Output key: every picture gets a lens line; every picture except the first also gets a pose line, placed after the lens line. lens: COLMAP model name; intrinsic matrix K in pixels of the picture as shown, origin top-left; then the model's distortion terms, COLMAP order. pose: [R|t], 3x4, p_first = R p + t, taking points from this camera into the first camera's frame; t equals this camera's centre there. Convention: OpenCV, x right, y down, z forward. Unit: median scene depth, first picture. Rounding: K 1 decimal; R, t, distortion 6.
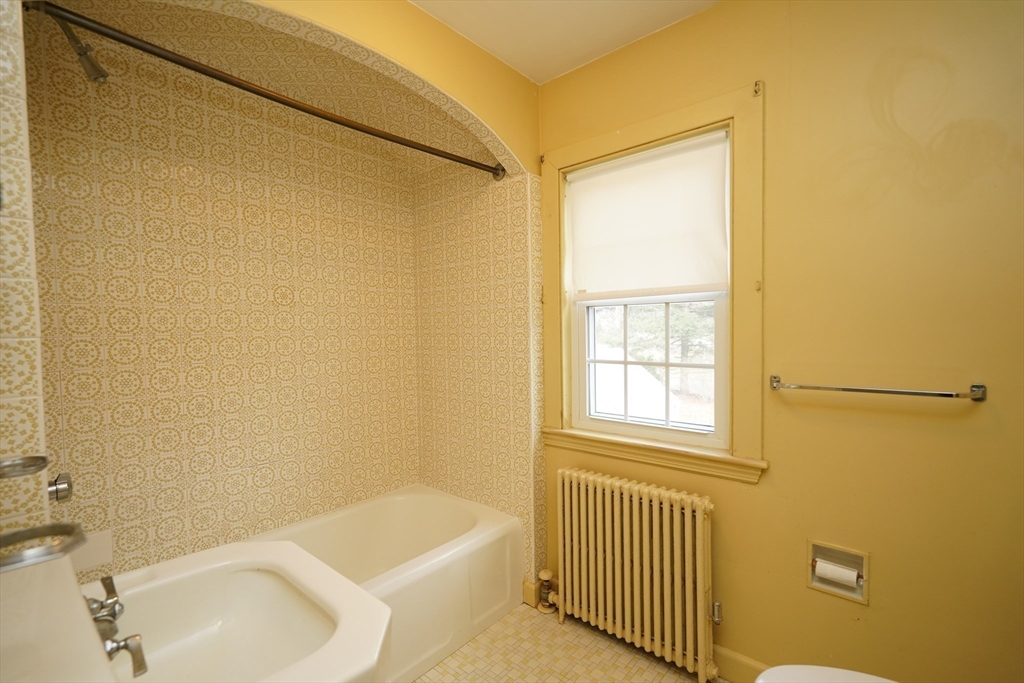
lens RADIAL K [[467.2, 0, 508.2], [0, 467.2, 341.8], [0, 0, 1]] dist [-0.001884, 0.000154]
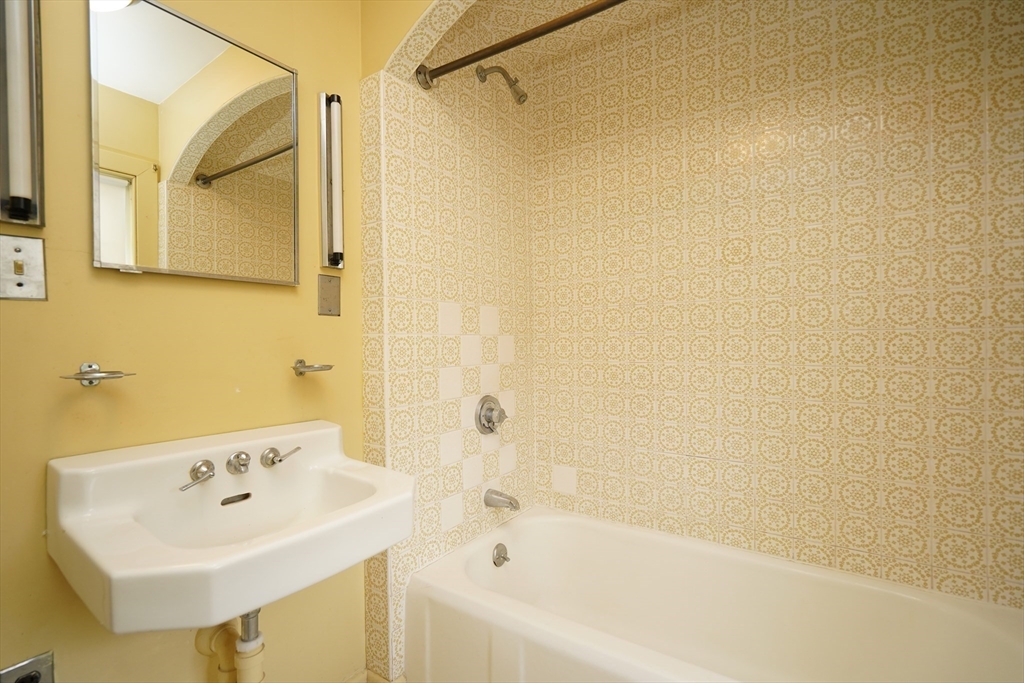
lens RADIAL K [[467.2, 0, 509.4], [0, 467.2, 338.3], [0, 0, 1]] dist [-0.001884, 0.000154]
pose [[0.110508, 0.014178, -0.993774, 0.263177], [-0.014083, 0.999820, 0.012698, 0.043941], [0.993775, 0.012592, 0.110688, 0.565564]]
